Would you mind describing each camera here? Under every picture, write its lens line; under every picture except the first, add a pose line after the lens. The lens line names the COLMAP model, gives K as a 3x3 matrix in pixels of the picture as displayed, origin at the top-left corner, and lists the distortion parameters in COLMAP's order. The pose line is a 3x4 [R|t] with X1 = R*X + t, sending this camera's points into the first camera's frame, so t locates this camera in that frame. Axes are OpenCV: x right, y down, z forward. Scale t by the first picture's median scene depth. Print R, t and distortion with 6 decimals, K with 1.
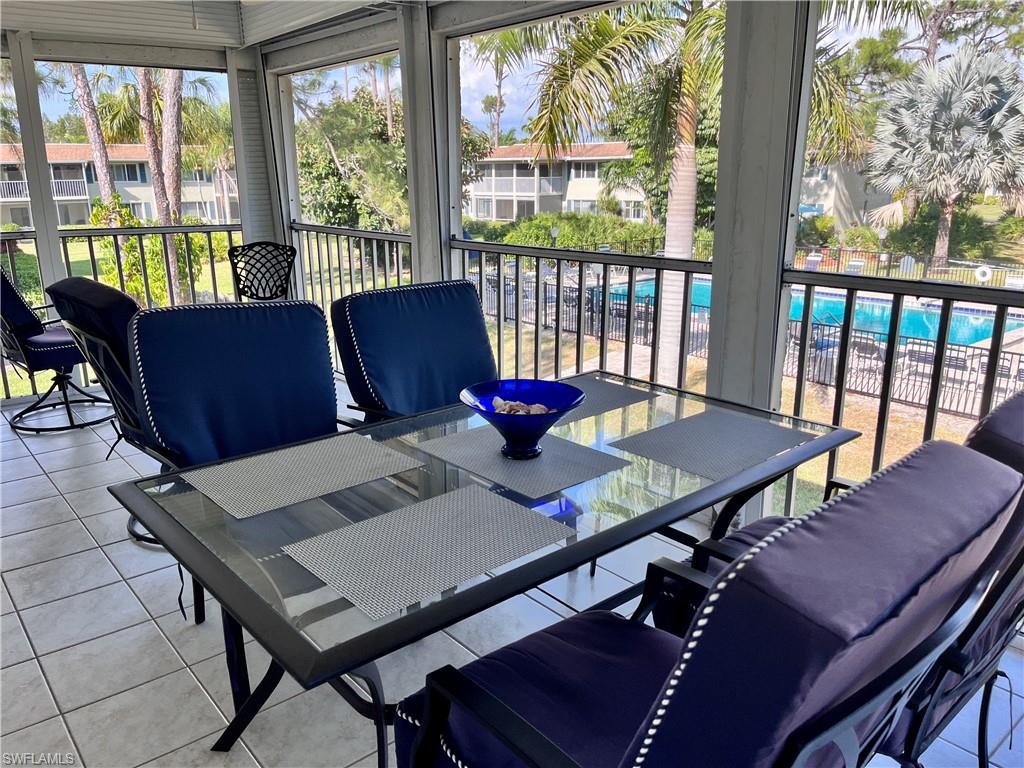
lens RADIAL K [[776.4, 0, 512.0], [0, 776.4, 384.0], [0, 0, 1]] dist [0.093608, -0.139972]
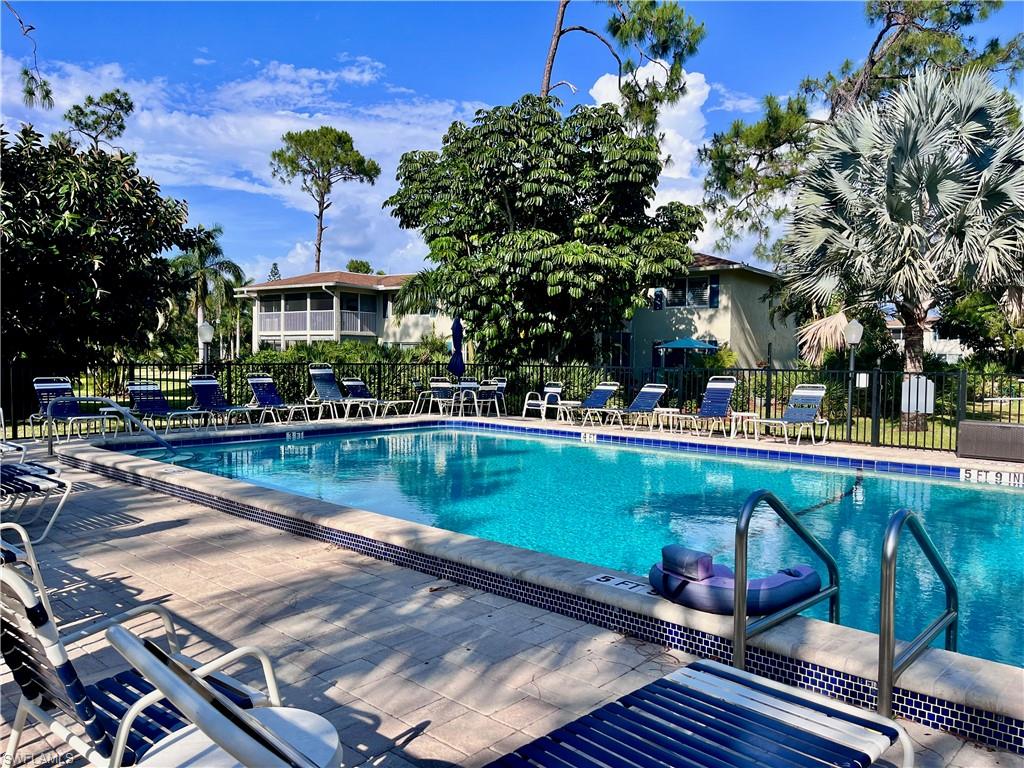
lens RADIAL K [[776.4, 0, 512.0], [0, 776.4, 384.0], [0, 0, 1]] dist [0.093608, -0.139972]
pose [[0.991667, 0.011784, 0.128290, 0.173893], [0.017666, 0.973964, -0.226014, -0.048690], [-0.127613, 0.226397, 0.965639, 0.490889]]
